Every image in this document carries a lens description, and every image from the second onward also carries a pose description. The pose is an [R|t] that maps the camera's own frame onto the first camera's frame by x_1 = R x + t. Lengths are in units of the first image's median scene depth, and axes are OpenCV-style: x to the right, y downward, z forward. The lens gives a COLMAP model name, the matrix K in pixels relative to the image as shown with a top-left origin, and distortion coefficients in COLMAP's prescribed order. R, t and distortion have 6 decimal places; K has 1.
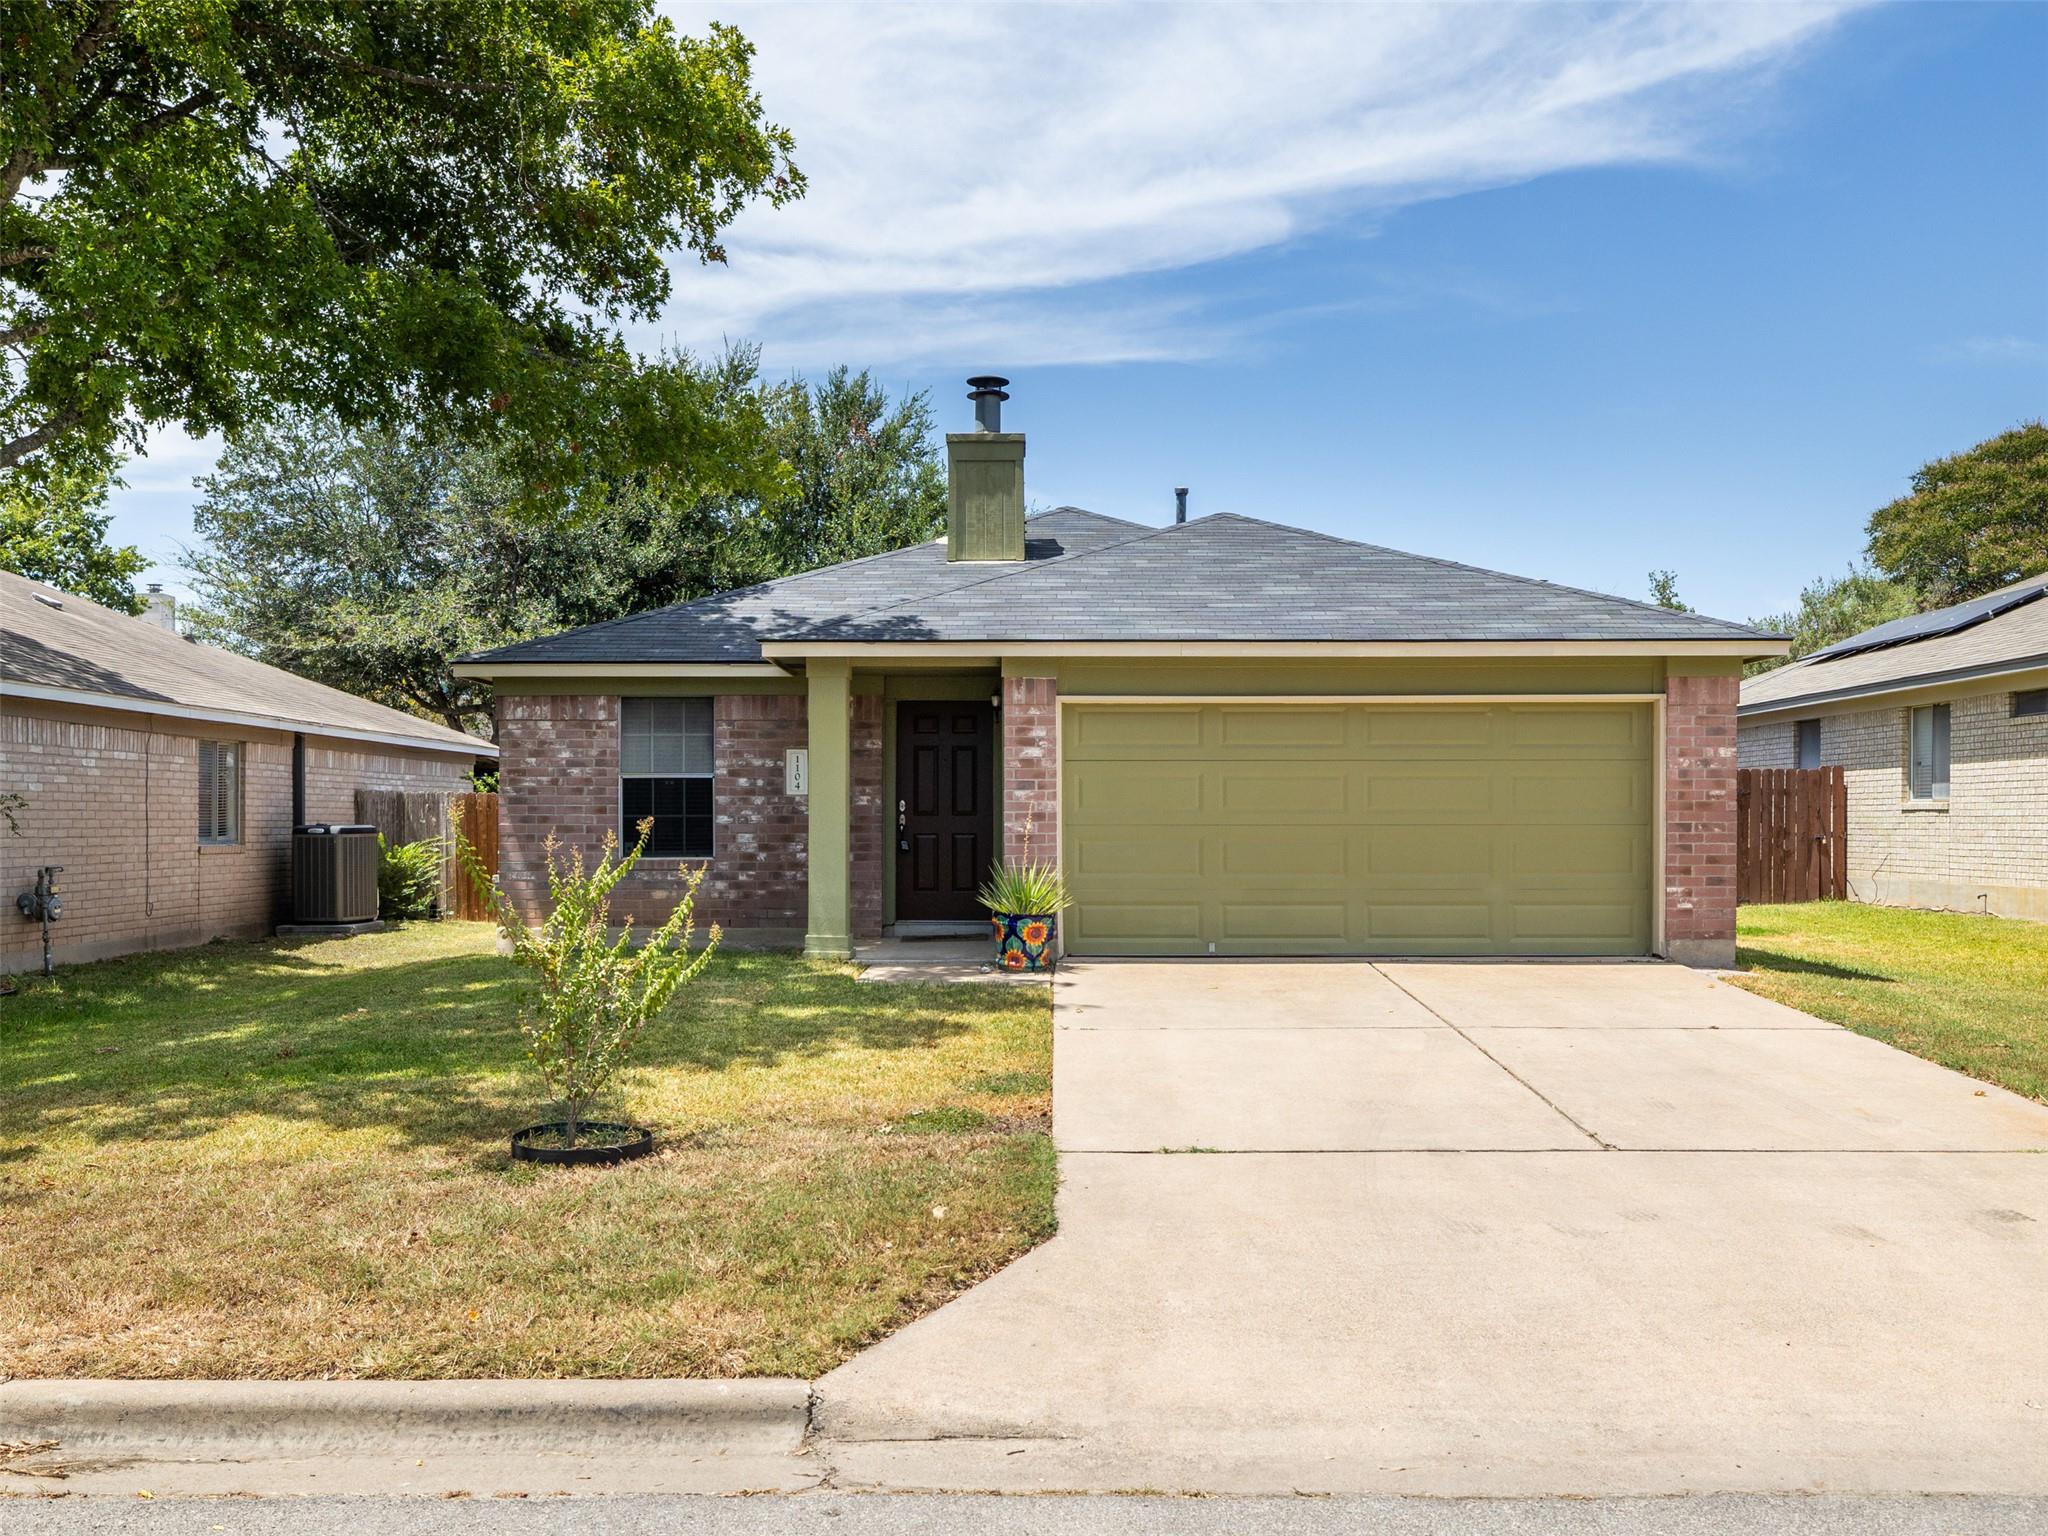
lens RADIAL K [[1817.3, 0, 1008.3], [0, 1817.3, 819.9], [0, 0, 1]] dist [0.022750, 0.015810]
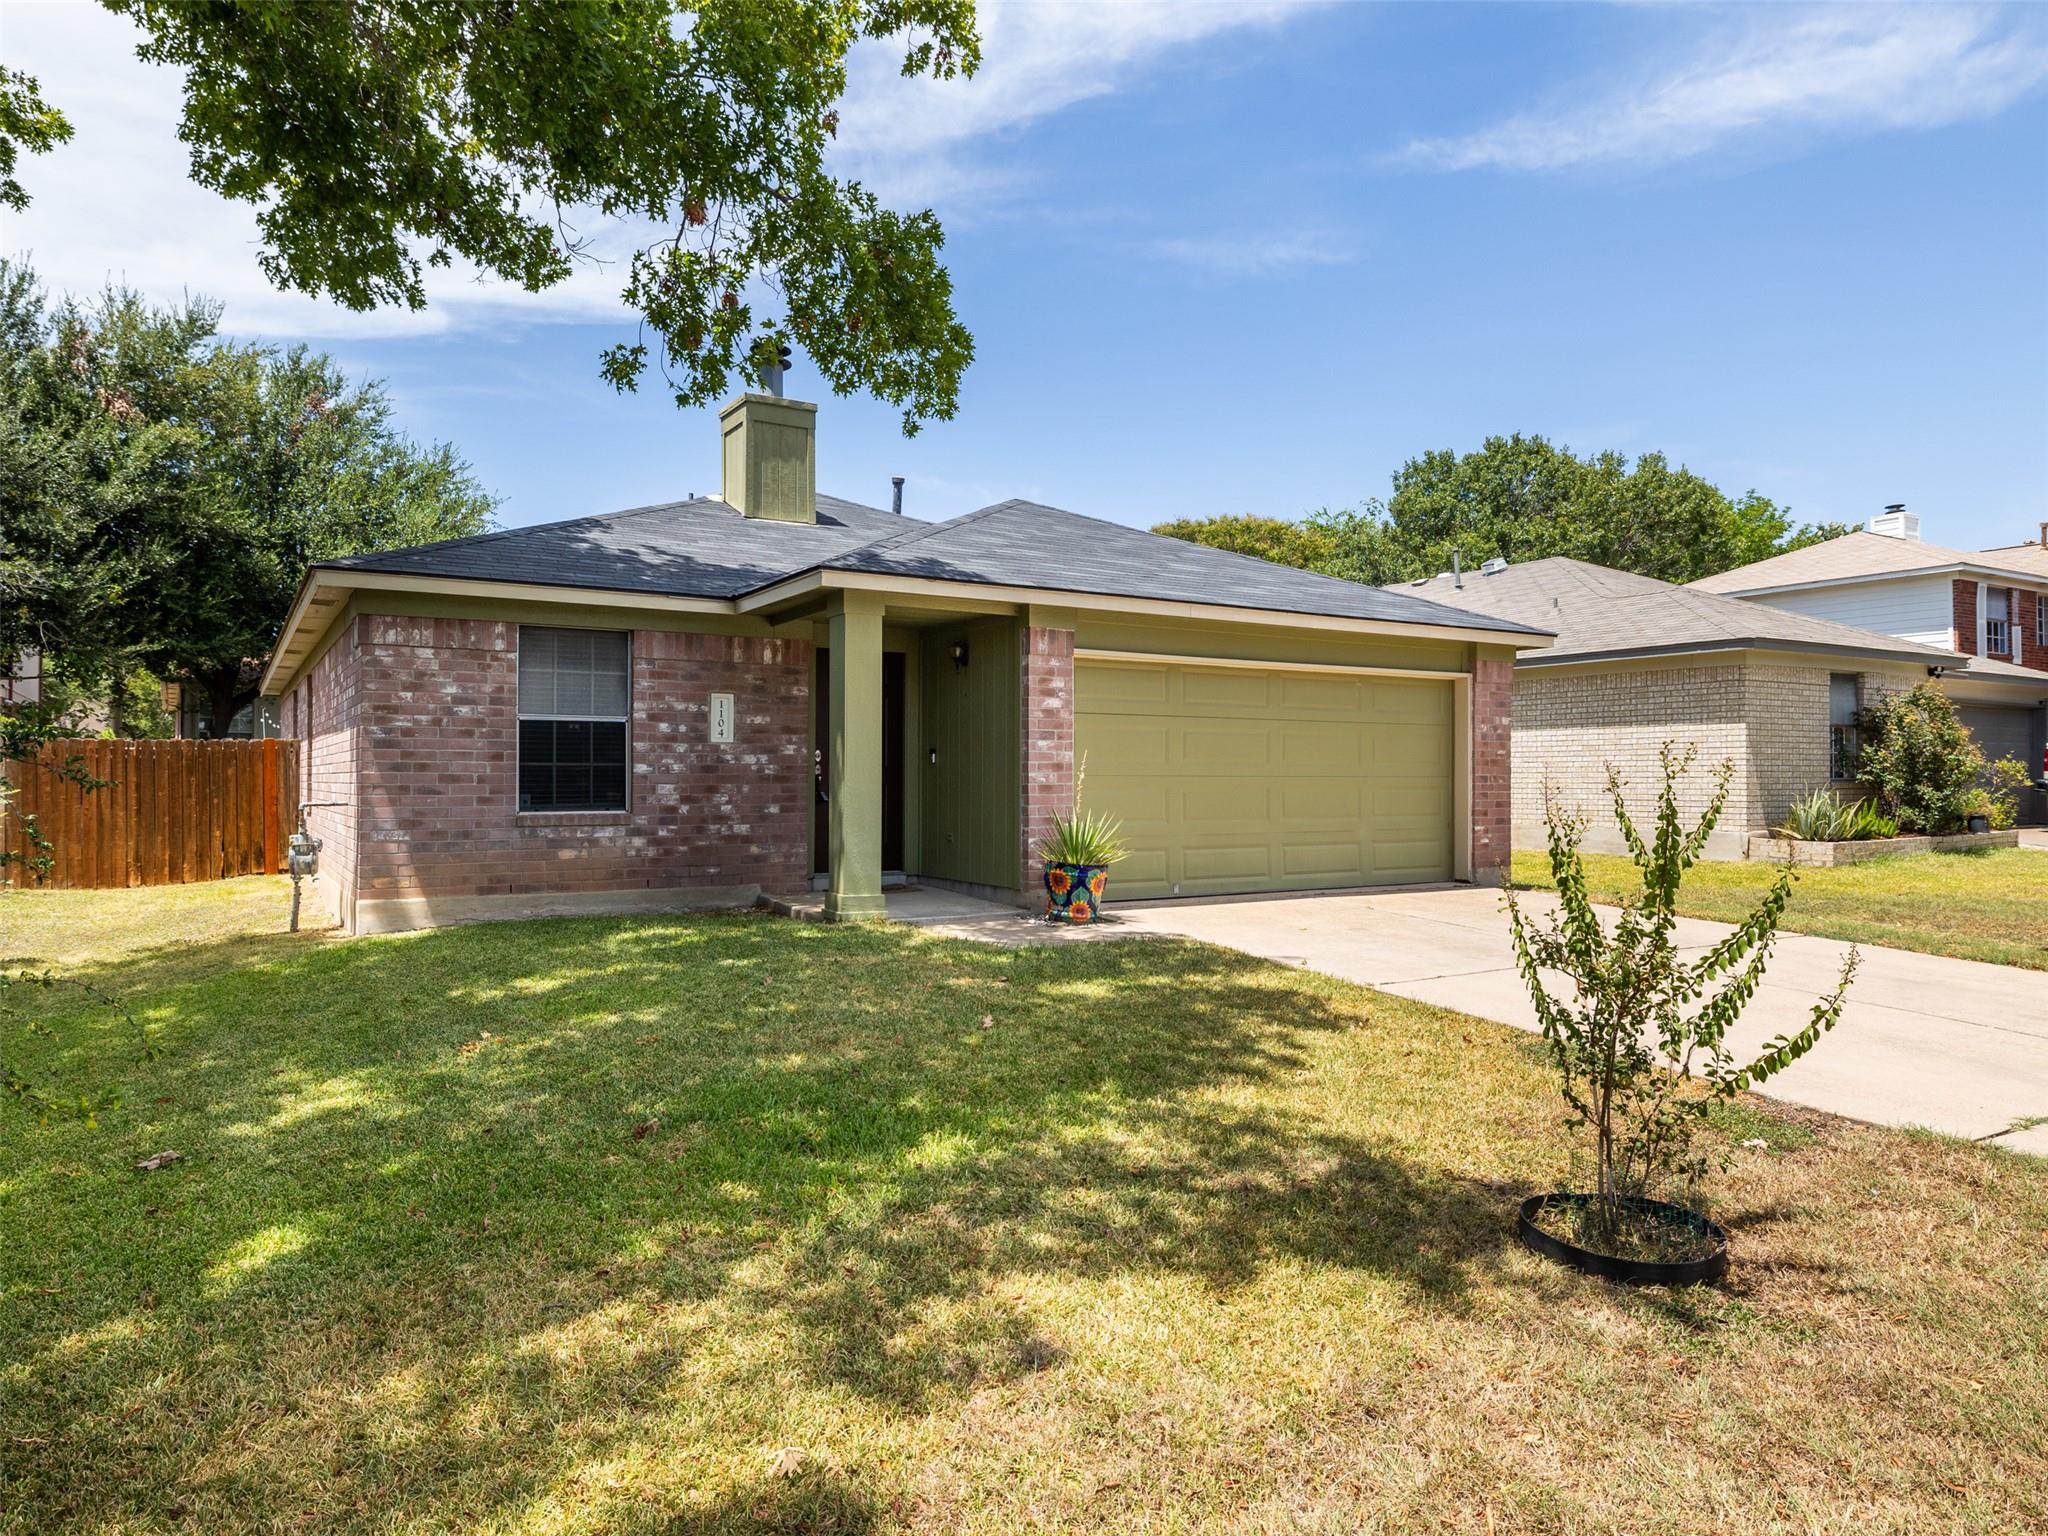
lens RADIAL K [[1300.7, 0, 1016.1], [0, 1300.7, 761.1], [0, 0, 1]] dist [0.002657, 0.002152]
pose [[0.846009, 0.009468, 0.533085, -0.343089], [-0.002944, 0.999910, -0.013087, 0.003896], [-0.533161, 0.009503, 0.845960, 0.357953]]
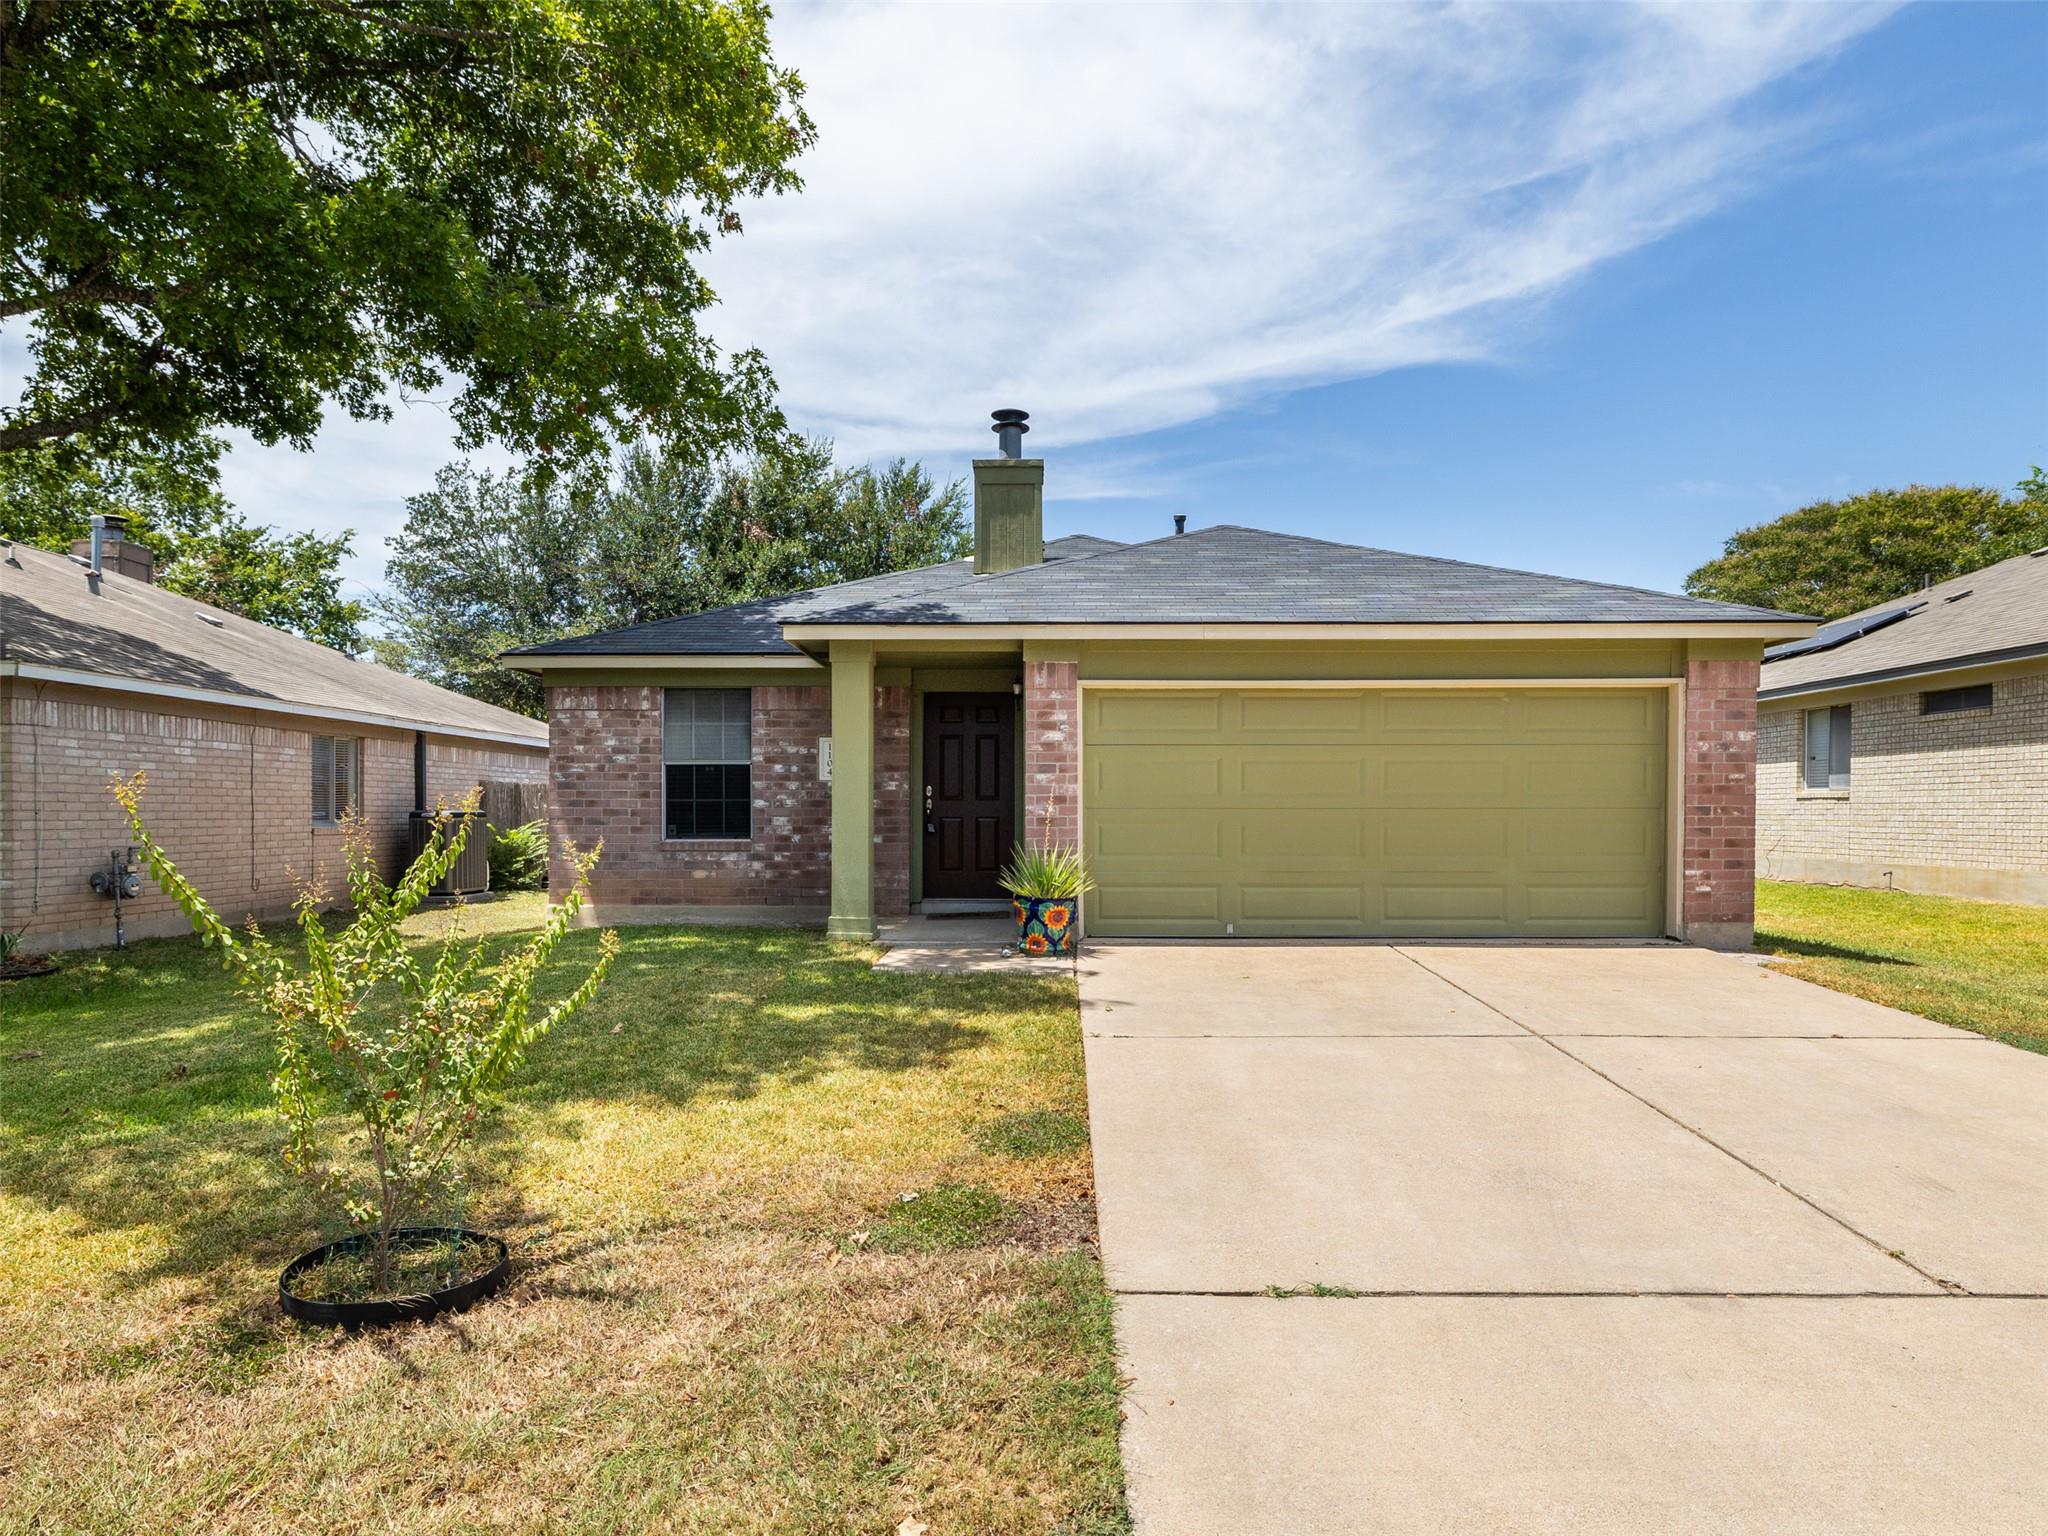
lens RADIAL K [[1242.2, 0, 1021.6], [0, 1242.2, 822.0], [0, 0, 1]] dist [0.012432, -0.000443]
pose [[0.999998, 0.000839, -0.001967, -0.002739], [-0.000821, 0.999958, 0.009148, 0.003758], [0.001975, -0.009146, 0.999956, 0.275869]]
